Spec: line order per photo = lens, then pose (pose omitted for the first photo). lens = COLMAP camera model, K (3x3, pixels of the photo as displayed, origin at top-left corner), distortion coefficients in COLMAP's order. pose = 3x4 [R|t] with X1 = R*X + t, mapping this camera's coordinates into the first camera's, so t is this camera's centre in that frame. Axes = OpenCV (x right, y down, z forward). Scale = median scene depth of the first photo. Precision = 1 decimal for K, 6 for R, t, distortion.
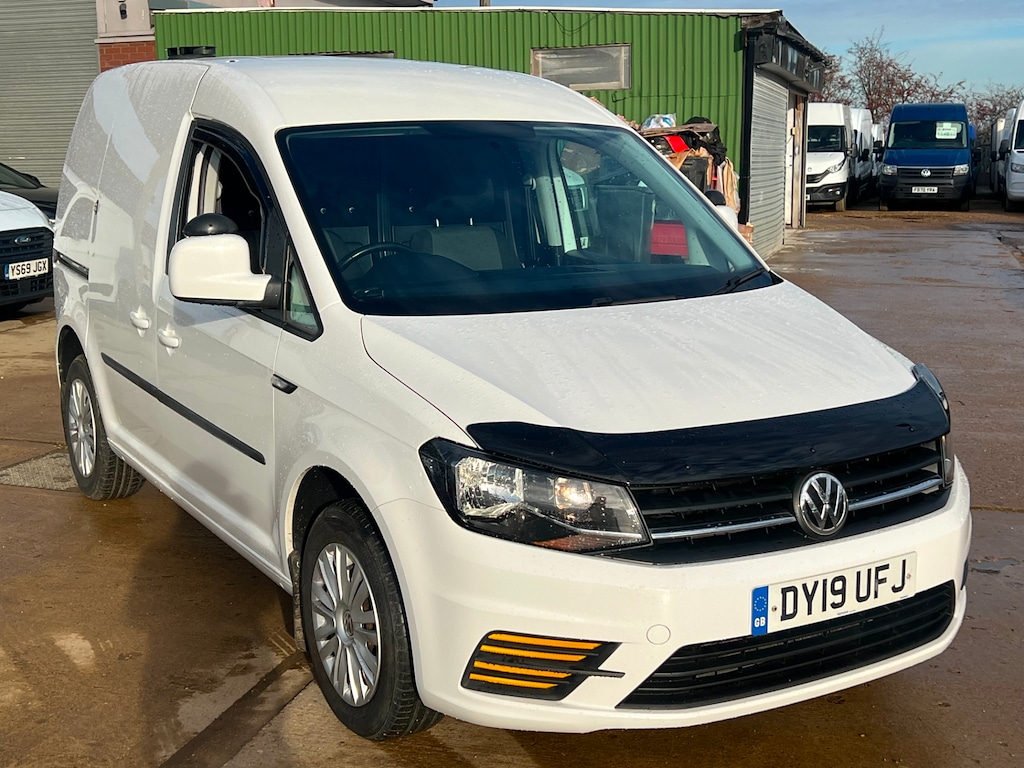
lens RADIAL K [[1356.2, 0, 515.9], [0, 1356.2, 388.6], [0, 0, 1]] dist [0.045594, 0.000000]
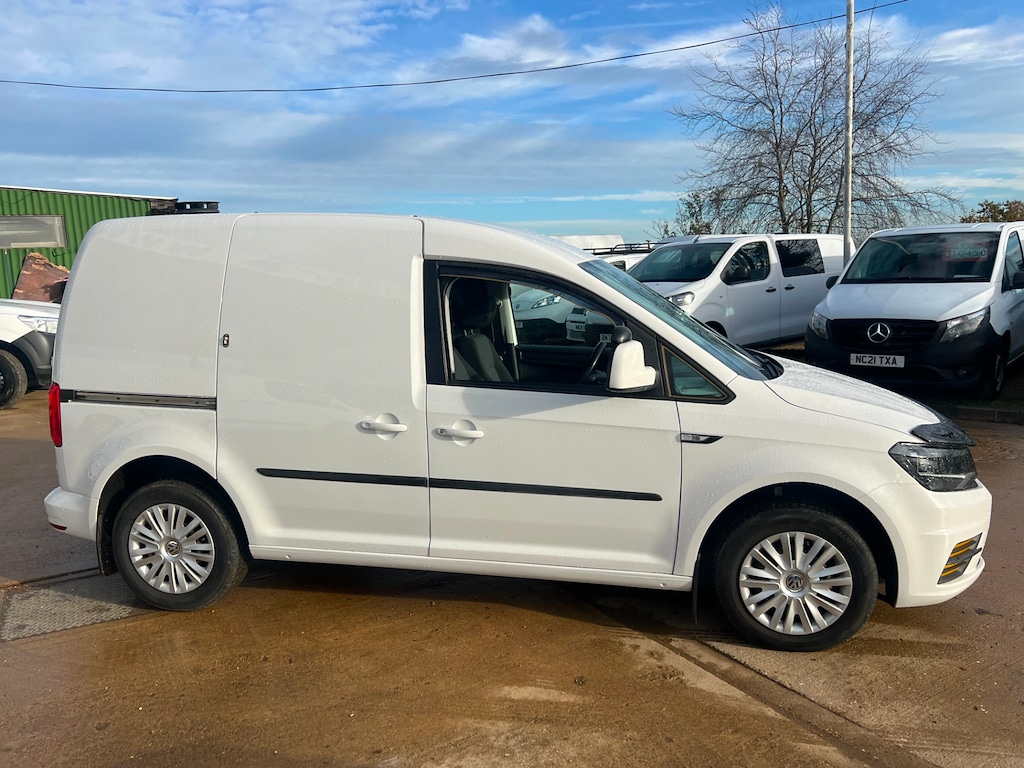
lens RADIAL K [[786.9, 0, 526.7], [0, 786.9, 382.5], [0, 0, 1]] dist [0.053659, -0.062552]
pose [[0.661643, -0.111881, 0.741425, -0.983545], [0.154211, 0.987971, 0.011468, -0.108045], [-0.733789, 0.106749, 0.670938, 0.617644]]
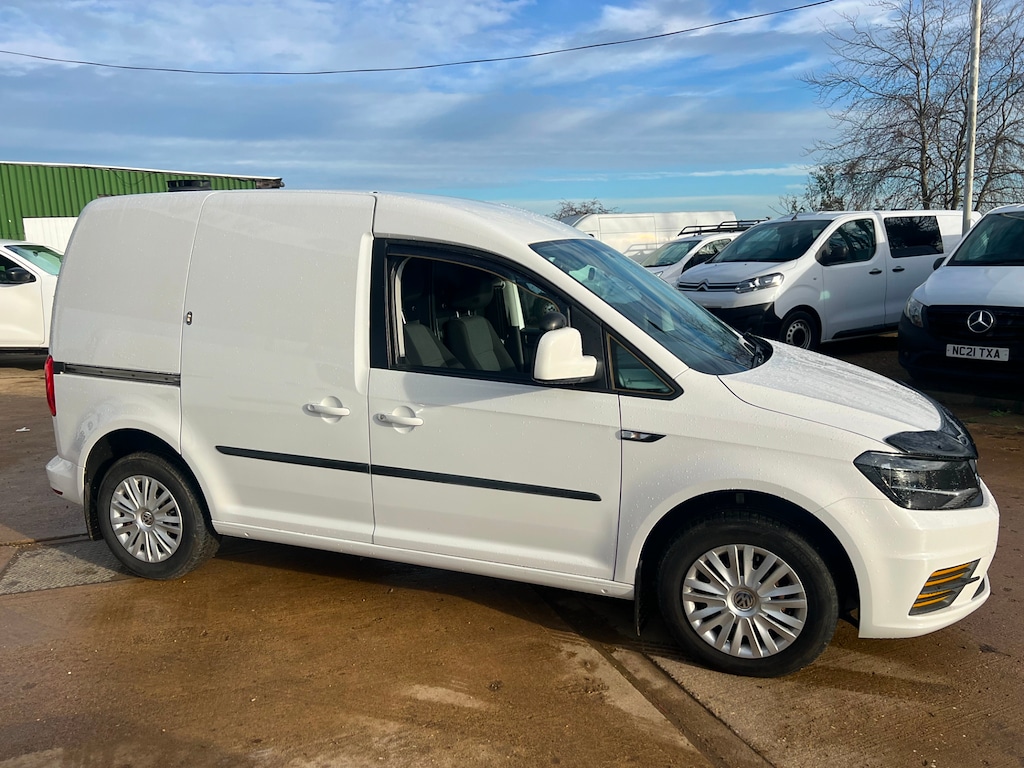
lens RADIAL K [[786.9, 0, 523.8], [0, 786.9, 391.1], [0, 0, 1]] dist [0.053659, -0.062552]
pose [[0.778912, -0.114249, 0.616638, -0.787180], [0.125758, 0.991749, 0.024896, -0.086760], [-0.614394, 0.058155, 0.786853, 0.509115]]
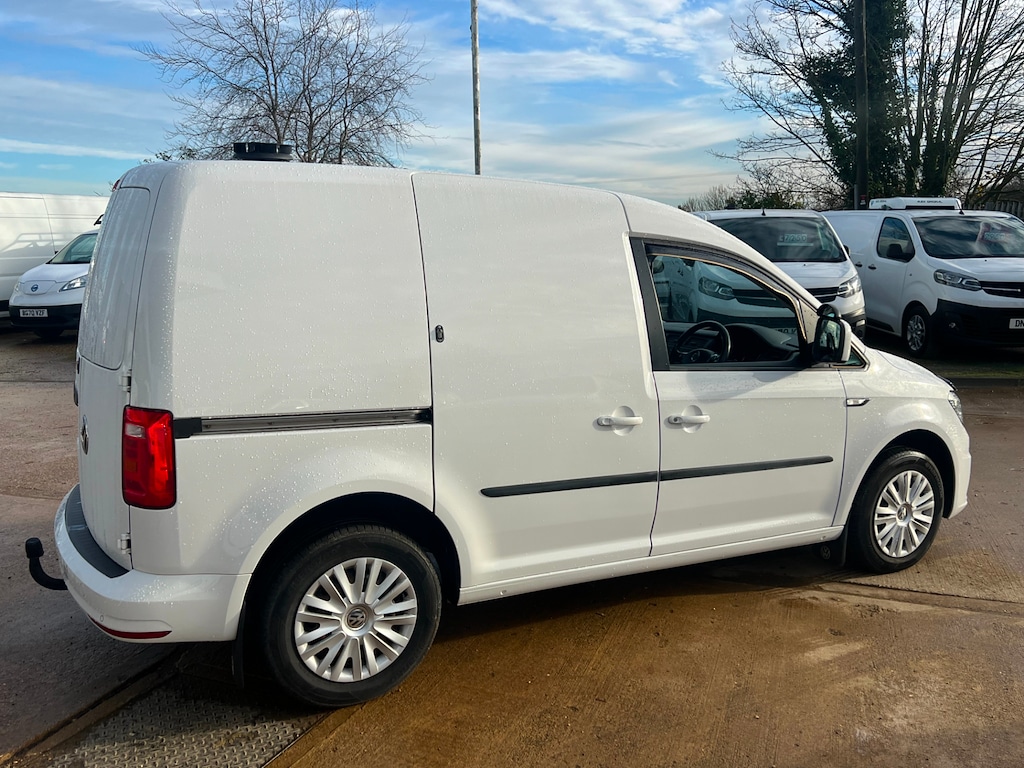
lens RADIAL K [[886.8, 0, 536.2], [0, 886.8, 372.1], [0, 0, 1]] dist [0.050067, -0.053829]
pose [[0.035416, -0.135397, 0.990158, -1.359988], [0.176172, 0.976110, 0.127174, -0.265736], [-0.983722, 0.169934, 0.058423, 1.428440]]
